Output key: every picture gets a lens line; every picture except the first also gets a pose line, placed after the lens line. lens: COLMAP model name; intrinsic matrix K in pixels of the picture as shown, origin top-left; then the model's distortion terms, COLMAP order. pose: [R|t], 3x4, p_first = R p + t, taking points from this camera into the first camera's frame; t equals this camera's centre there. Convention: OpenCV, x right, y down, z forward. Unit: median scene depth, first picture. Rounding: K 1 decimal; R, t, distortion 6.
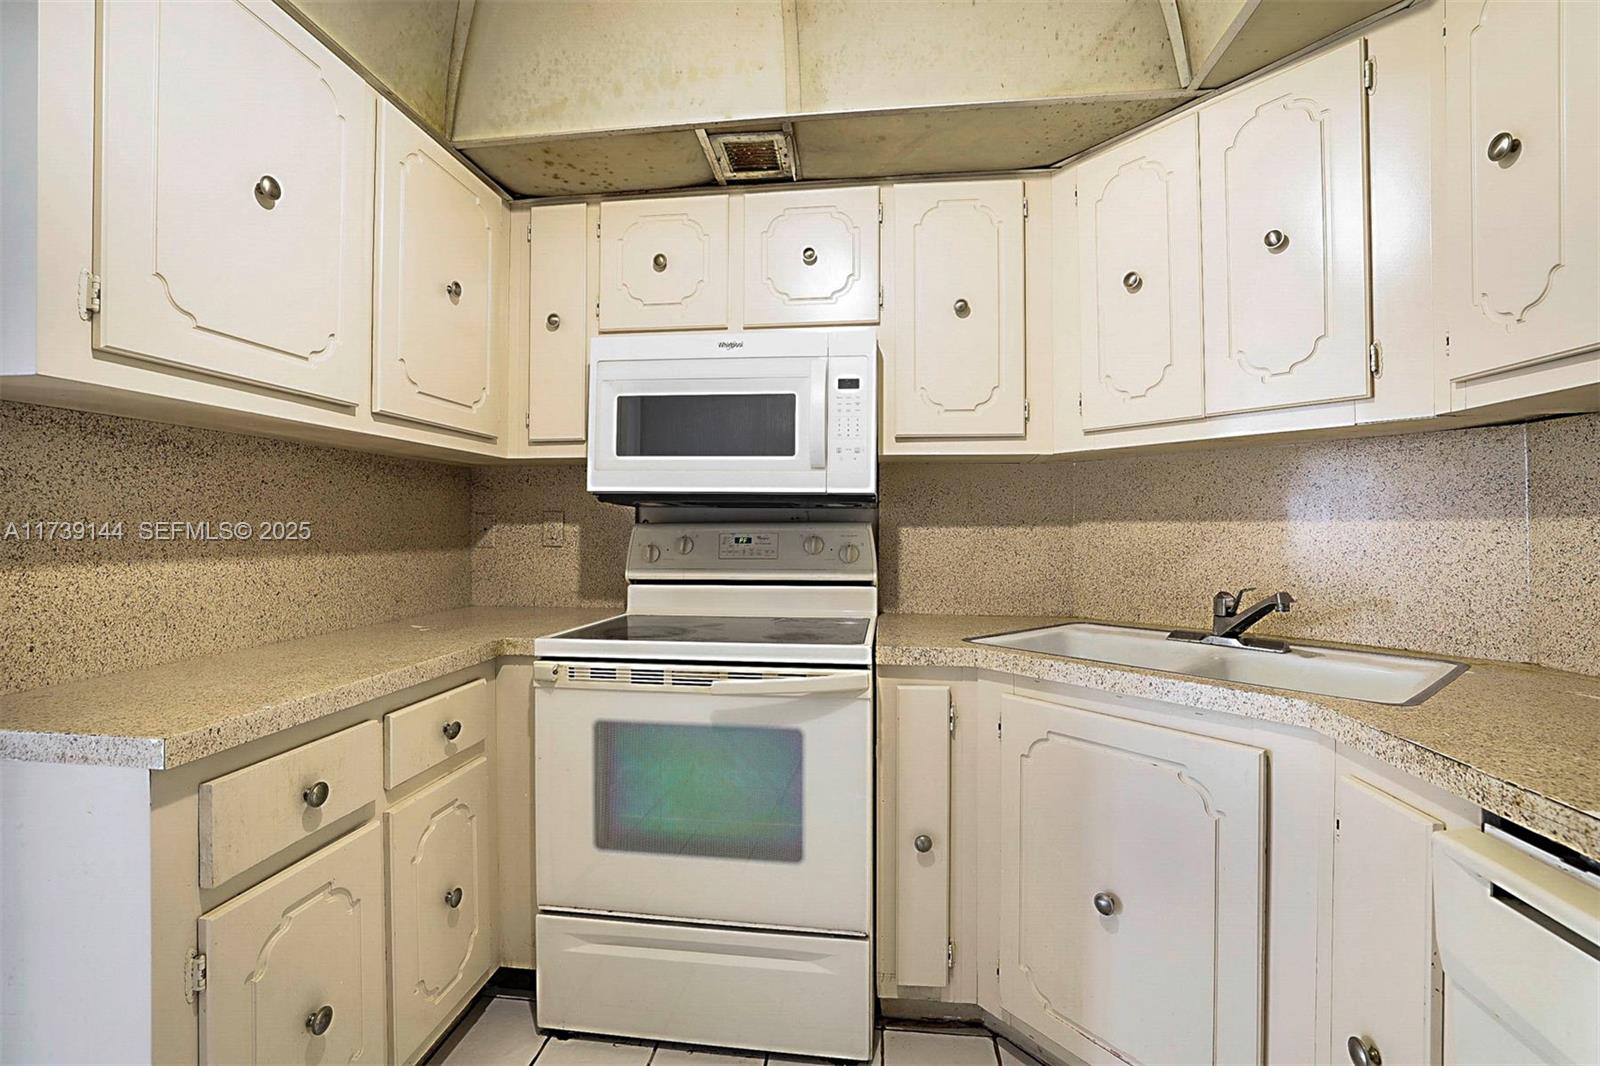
lens RADIAL K [[696.3, 0, 807.5], [0, 696.3, 507.9], [0, 0, 1]] dist [-0.049868, 0.021925]
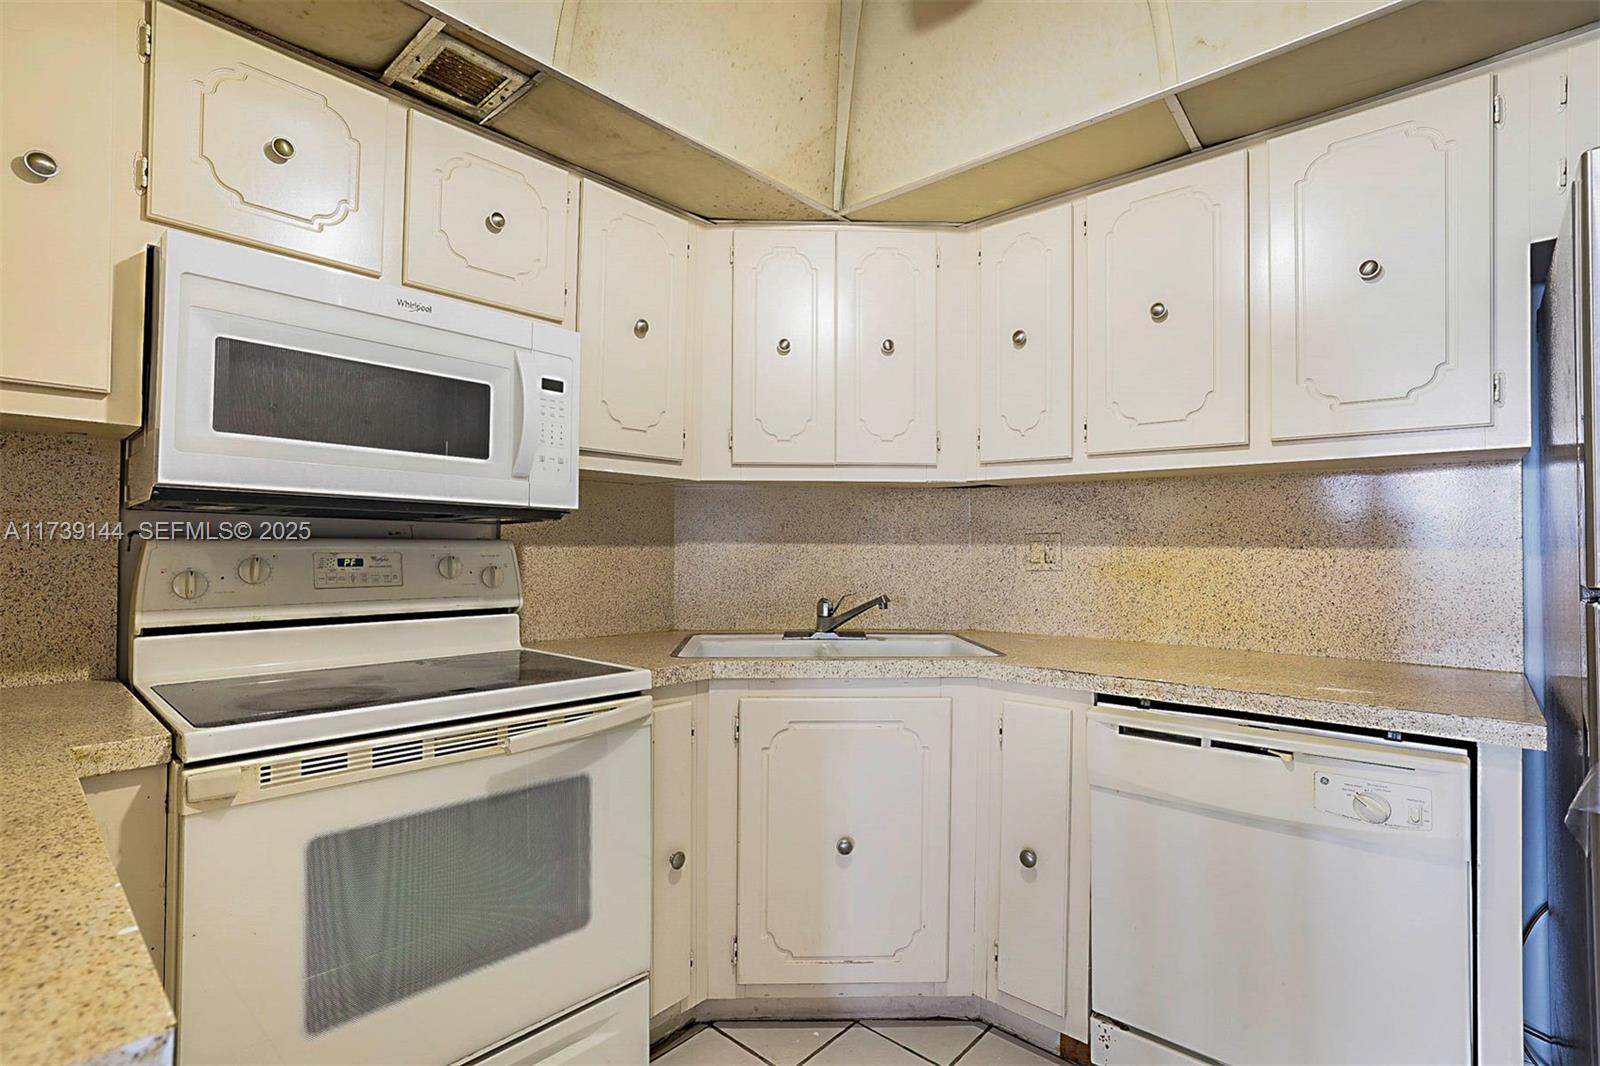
lens RADIAL K [[752.8, 0, 793.4], [0, 752.8, 514.8], [0, 0, 1]] dist [-0.026385, 0.000218]
pose [[0.585396, 0.039633, 0.809778, -0.581686], [-0.030361, 0.999175, -0.026954, 0.004339], [-0.810179, -0.008807, 0.586117, 0.201833]]
